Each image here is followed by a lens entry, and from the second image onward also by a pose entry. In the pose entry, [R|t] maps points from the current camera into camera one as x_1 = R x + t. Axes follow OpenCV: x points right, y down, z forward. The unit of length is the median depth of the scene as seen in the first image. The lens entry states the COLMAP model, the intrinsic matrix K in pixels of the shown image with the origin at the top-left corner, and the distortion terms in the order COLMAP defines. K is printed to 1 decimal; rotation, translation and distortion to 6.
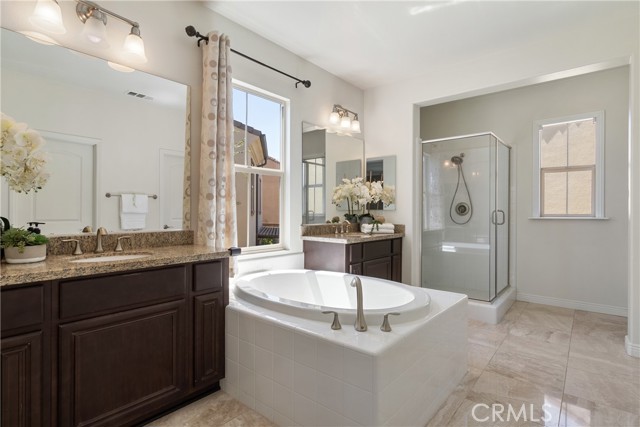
lens RADIAL K [[327.8, 0, 325.2], [0, 327.8, 211.3], [0, 0, 1]] dist [0.005633, 0.001498]
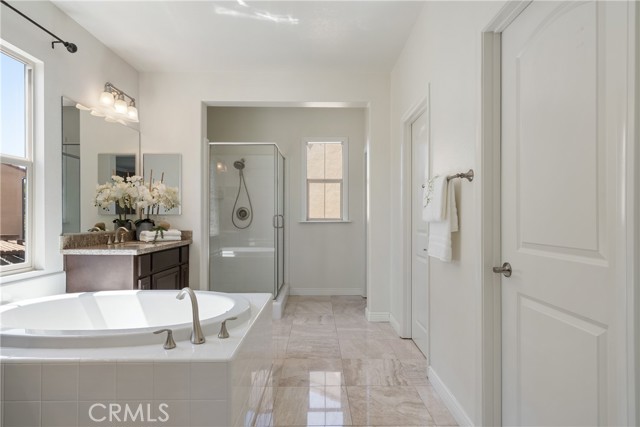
lens RADIAL K [[356.8, 0, 325.4], [0, 356.8, 216.0], [0, 0, 1]] dist [0.003319, 0.005111]
pose [[0.763237, -0.000825, 0.646119, -0.143188], [0.000318, 1.000000, 0.000900, -0.001089], [-0.646119, -0.000481, 0.763236, -0.008550]]
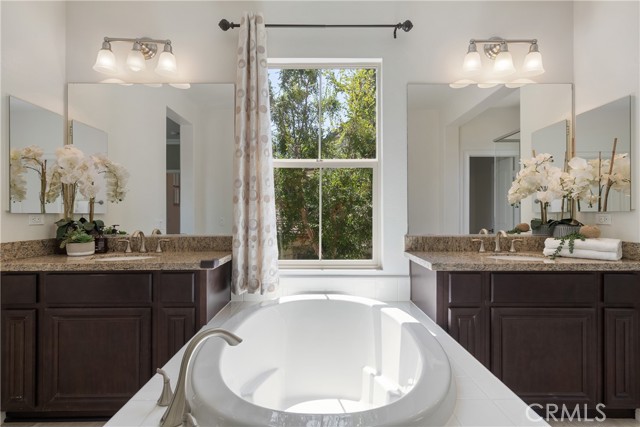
lens RADIAL K [[356.8, 0, 320.0], [0, 356.8, 210.2], [0, 0, 1]] dist [0.003319, 0.005111]
pose [[0.643066, -0.013387, -0.765693, 0.389658], [0.004367, 0.999895, -0.013814, -0.000909], [0.765798, 0.005540, 0.643057, 0.396481]]
